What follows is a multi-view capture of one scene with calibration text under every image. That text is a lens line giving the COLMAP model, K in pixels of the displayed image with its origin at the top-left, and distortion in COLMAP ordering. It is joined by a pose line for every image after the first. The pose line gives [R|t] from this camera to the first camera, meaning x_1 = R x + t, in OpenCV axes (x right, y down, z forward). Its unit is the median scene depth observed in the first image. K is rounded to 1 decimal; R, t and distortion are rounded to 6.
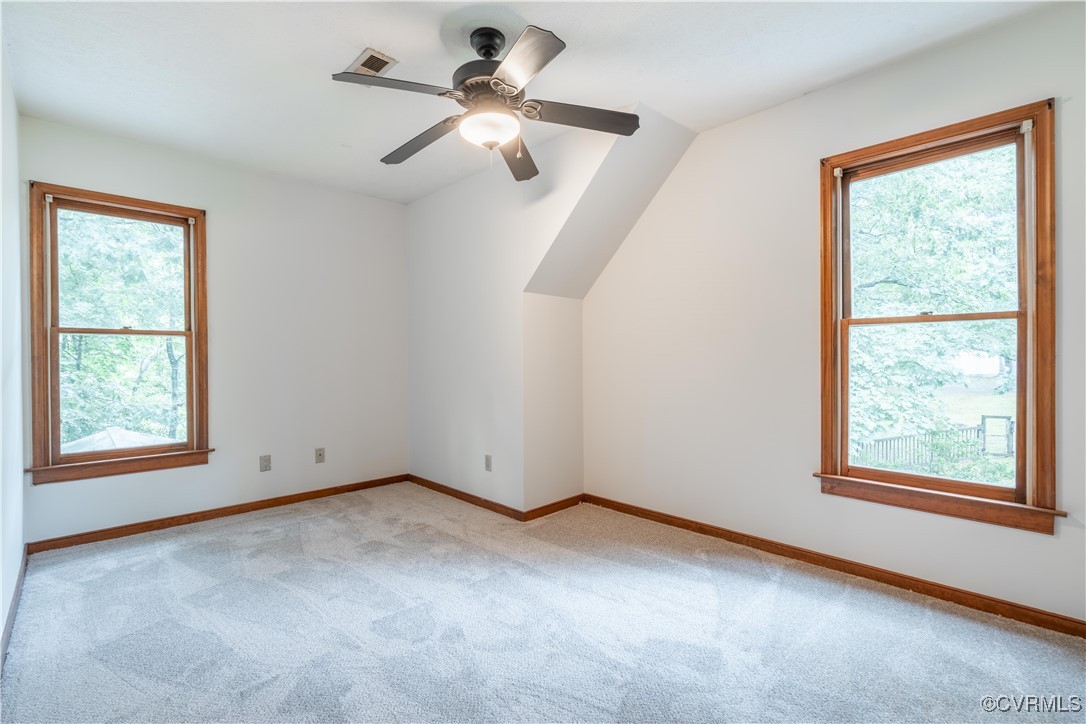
lens RADIAL K [[490.5, 0, 542.5], [0, 490.5, 357.8], [0, 0, 1]] dist [-0.002866, 0.003272]
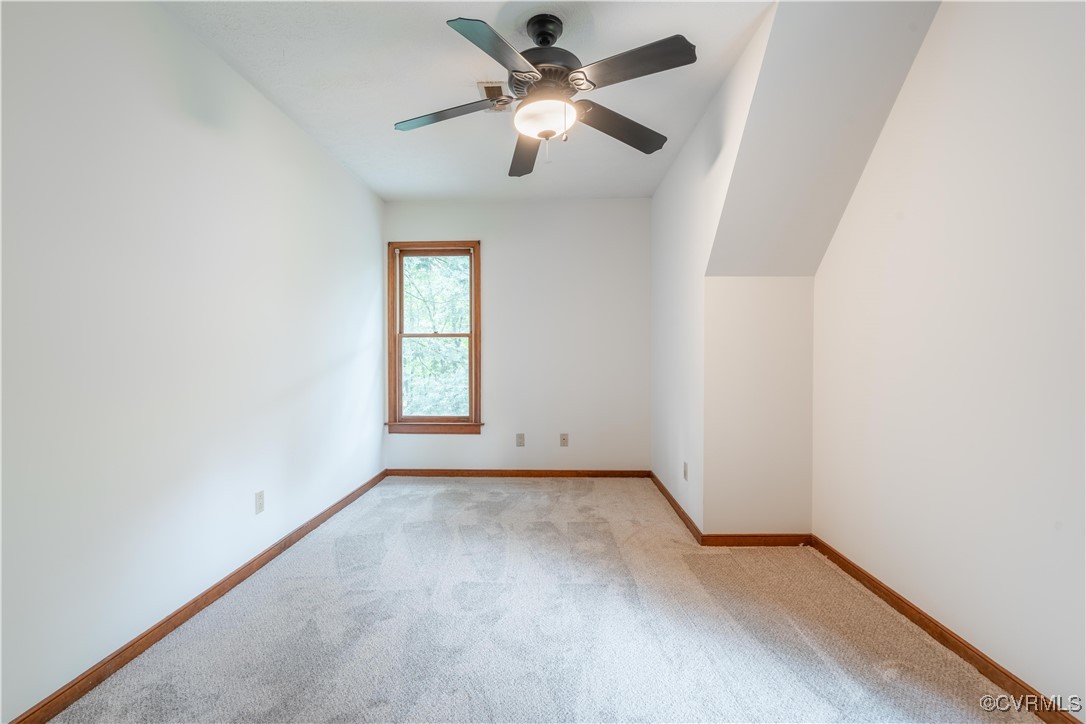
lens RADIAL K [[490.5, 0, 525.8], [0, 490.5, 360.7], [0, 0, 1]] dist [-0.002866, 0.003272]
pose [[0.692914, 0.012349, -0.720915, 0.418431], [0.000899, 0.999838, 0.017991, -0.004947], [0.721020, -0.013115, 0.692790, 0.218648]]
